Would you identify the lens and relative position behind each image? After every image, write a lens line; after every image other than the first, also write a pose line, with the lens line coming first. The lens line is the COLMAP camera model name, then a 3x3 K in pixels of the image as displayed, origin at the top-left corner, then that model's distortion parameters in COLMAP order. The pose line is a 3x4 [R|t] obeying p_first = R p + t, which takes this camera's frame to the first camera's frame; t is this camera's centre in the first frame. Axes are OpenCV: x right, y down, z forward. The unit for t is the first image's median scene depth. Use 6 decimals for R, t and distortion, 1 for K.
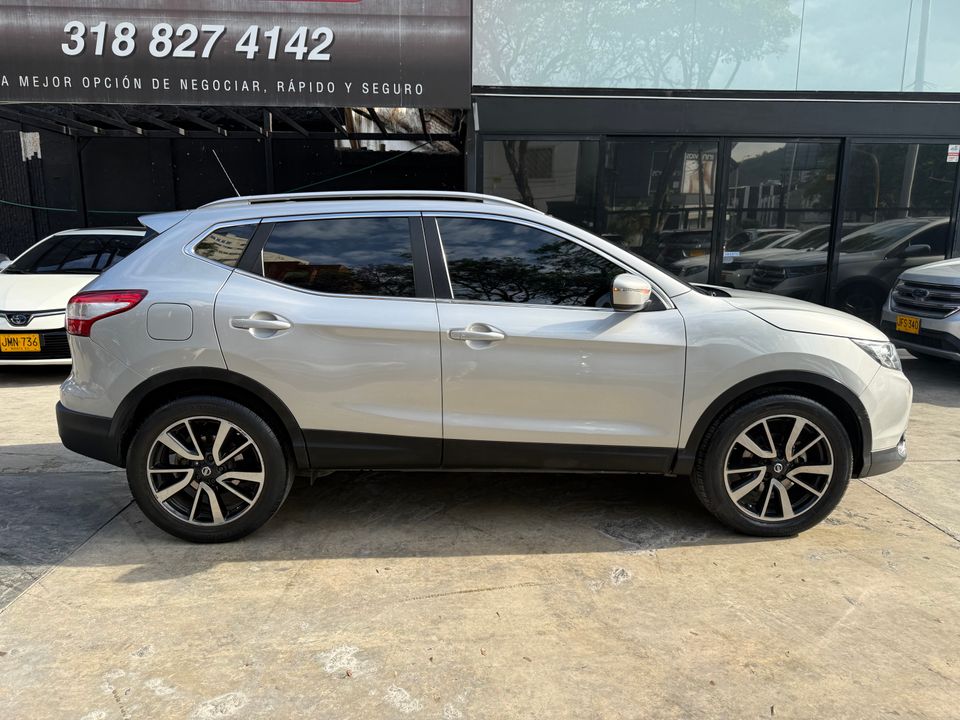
lens RADIAL K [[688.6, 0, 480.0], [0, 688.6, 360.0], [0, 0, 1]] dist [0.035400, -0.037867]
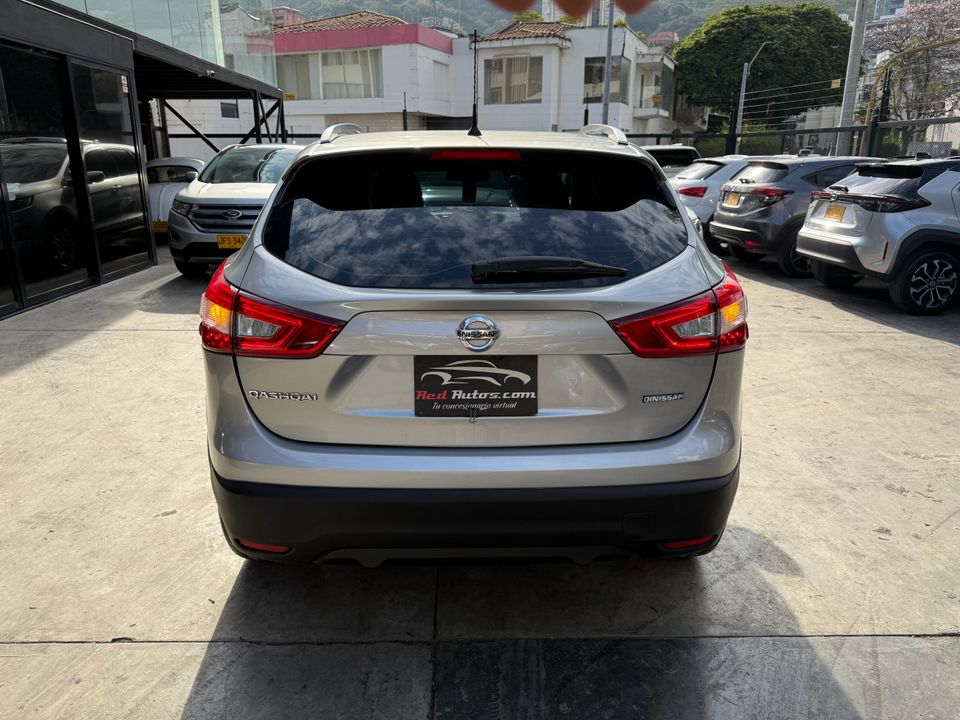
lens RADIAL K [[695.7, 0, 480.0], [0, 695.7, 360.0], [0, 0, 1]] dist [0.004010, -0.003263]
pose [[-0.005226, -0.276719, 0.960937, -1.170988], [0.169825, 0.946745, 0.273556, -0.233718], [-0.985460, 0.164621, 0.042046, 1.189834]]
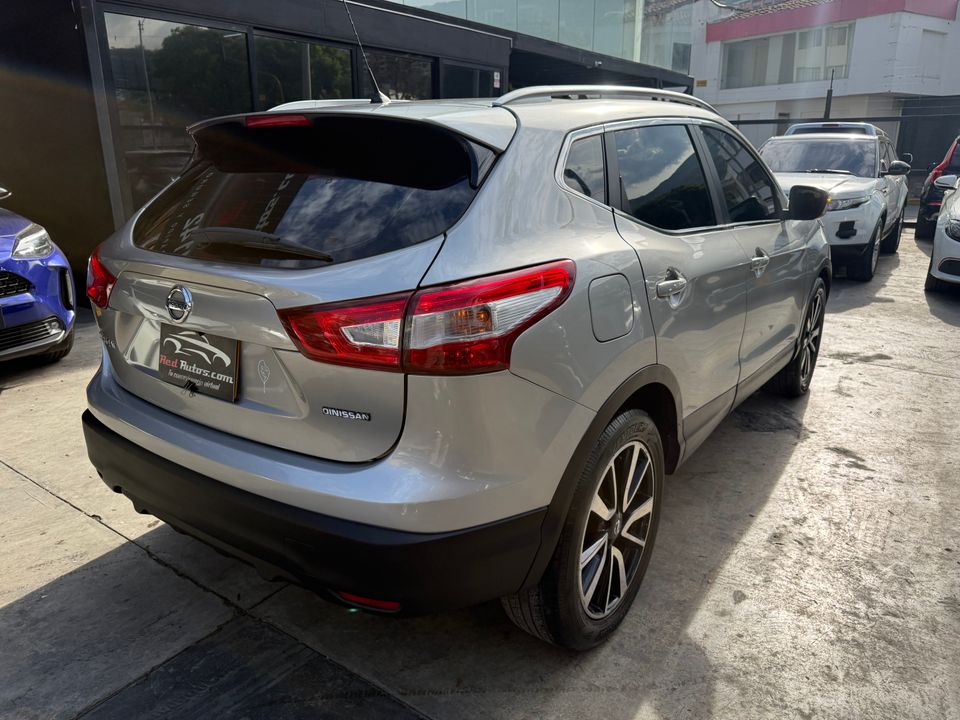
lens RADIAL K [[688.6, 0, 480.0], [0, 688.6, 360.0], [0, 0, 1]] dist [0.035400, -0.037867]
pose [[0.591174, -0.234167, 0.771802, -0.918788], [0.140168, 0.972193, 0.187602, -0.128835], [-0.794271, -0.002724, 0.607558, 0.699746]]
